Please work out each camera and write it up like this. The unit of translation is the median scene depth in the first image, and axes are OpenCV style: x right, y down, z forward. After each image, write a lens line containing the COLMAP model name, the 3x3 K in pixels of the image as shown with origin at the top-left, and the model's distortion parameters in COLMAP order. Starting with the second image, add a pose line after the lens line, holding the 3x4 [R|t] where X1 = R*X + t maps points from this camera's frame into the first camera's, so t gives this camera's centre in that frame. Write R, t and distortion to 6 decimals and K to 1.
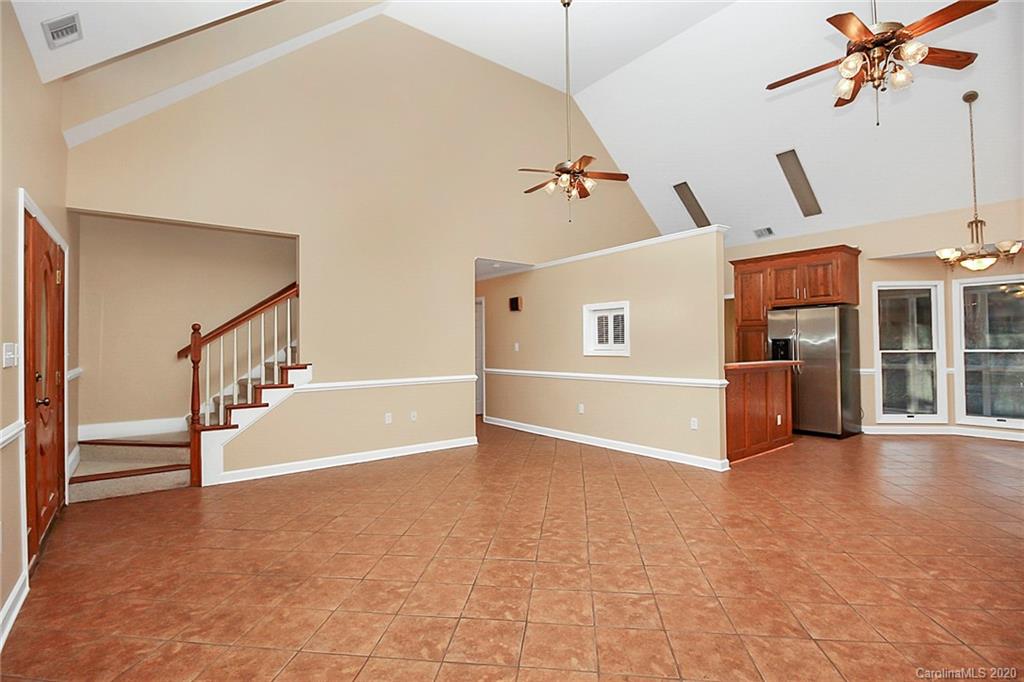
lens RADIAL K [[482.6, 0, 516.0], [0, 482.6, 343.0], [0, 0, 1]] dist [-0.010102, -0.000922]
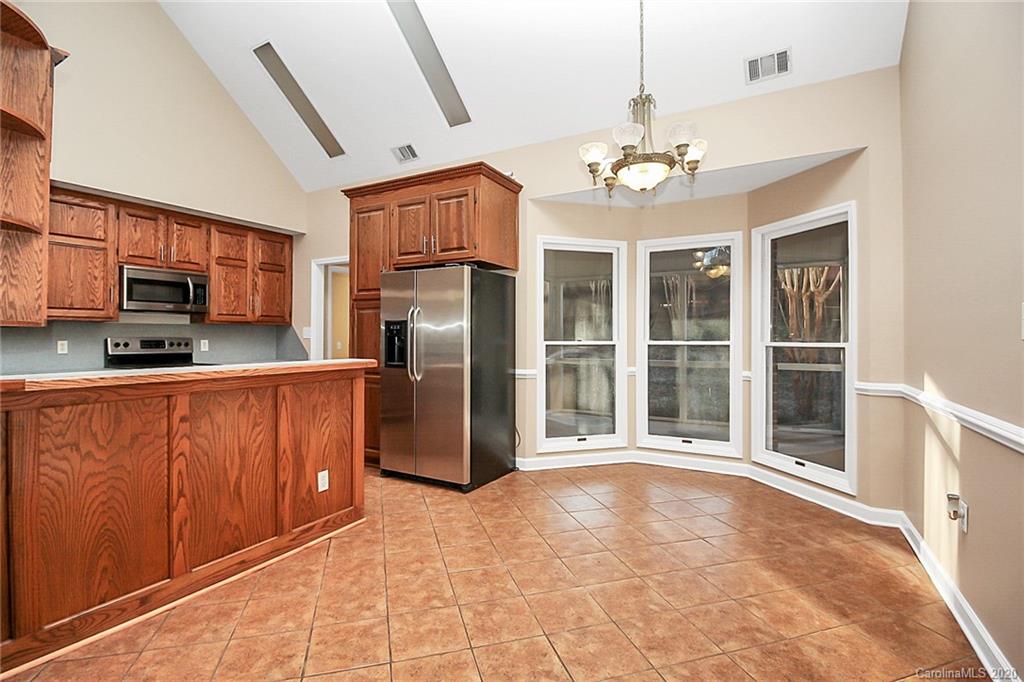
lens RADIAL K [[482.6, 0, 500.8], [0, 482.6, 338.1], [0, 0, 1]] dist [-0.010102, -0.000922]
pose [[0.927596, 0.010769, 0.373429, 0.461611], [-0.016491, 0.999790, 0.012132, 0.004512], [-0.373220, -0.017412, 0.927579, 0.414432]]
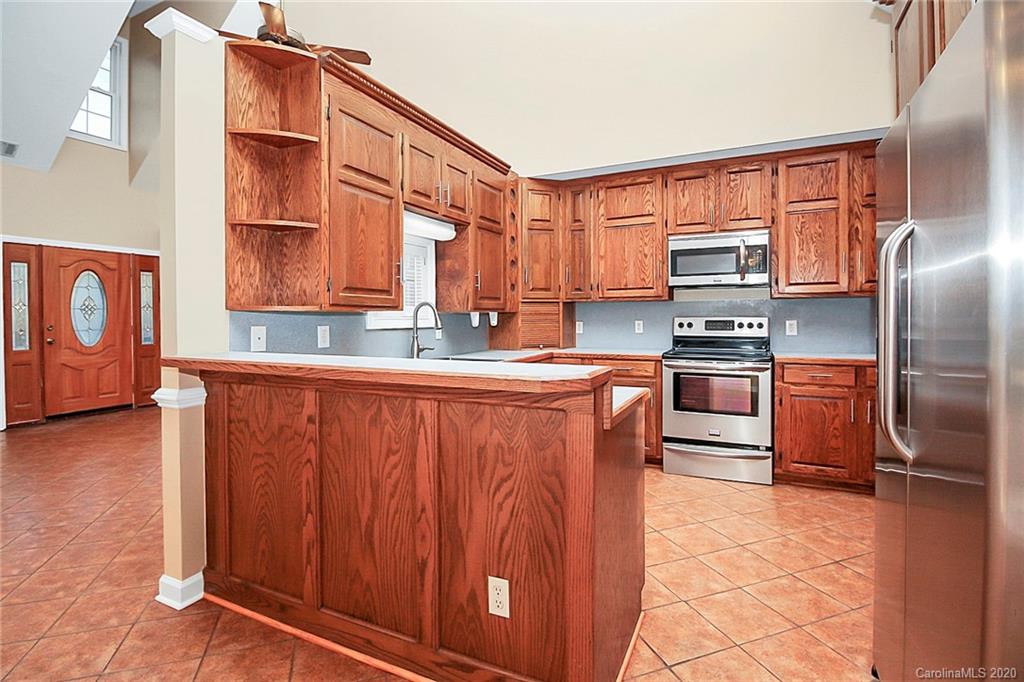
lens RADIAL K [[482.6, 0, 517.8], [0, 482.6, 320.8], [0, 0, 1]] dist [-0.010102, -0.000922]
pose [[0.453163, 0.014721, -0.891306, 0.680125], [0.015581, 0.999580, 0.024431, 0.006992], [0.891291, -0.024959, 0.452743, 0.786220]]
